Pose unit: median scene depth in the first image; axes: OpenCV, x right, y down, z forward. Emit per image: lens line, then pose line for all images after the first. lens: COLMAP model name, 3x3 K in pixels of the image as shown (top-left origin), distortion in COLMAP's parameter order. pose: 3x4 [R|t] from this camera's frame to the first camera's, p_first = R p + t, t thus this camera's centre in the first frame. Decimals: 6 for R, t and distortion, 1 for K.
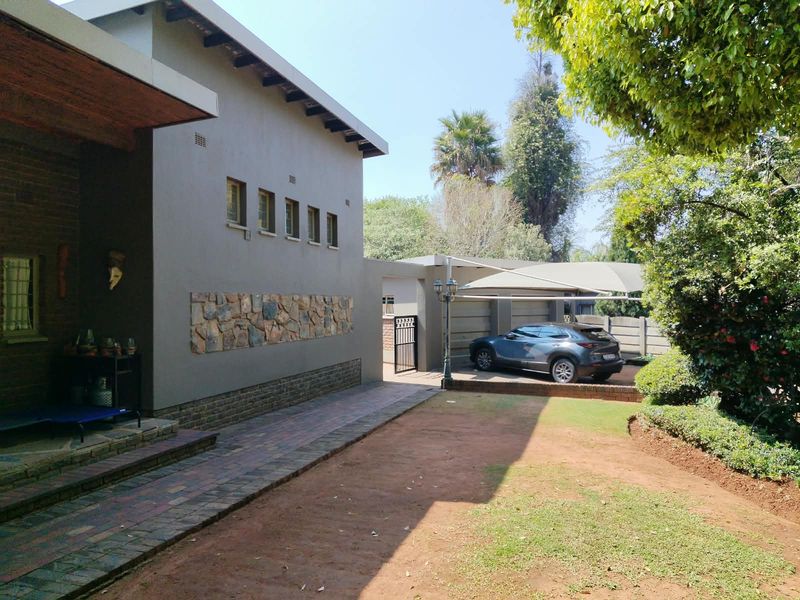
lens RADIAL K [[593.2, 0, 400.5], [0, 593.2, 299.2], [0, 0, 1]] dist [0.002661, -0.002971]
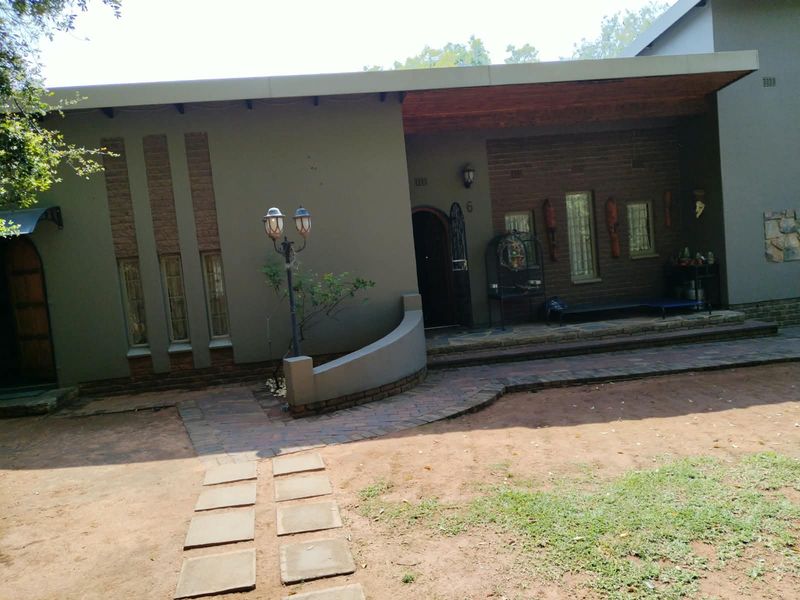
lens RADIAL K [[593.2, 0, 400.6], [0, 593.2, 300.2], [0, 0, 1]] dist [0.002661, -0.002971]
pose [[0.423583, 0.026532, -0.905469, 0.488672], [0.098042, 0.992356, 0.074942, 0.003038], [0.900536, -0.120519, 0.417744, -0.232490]]
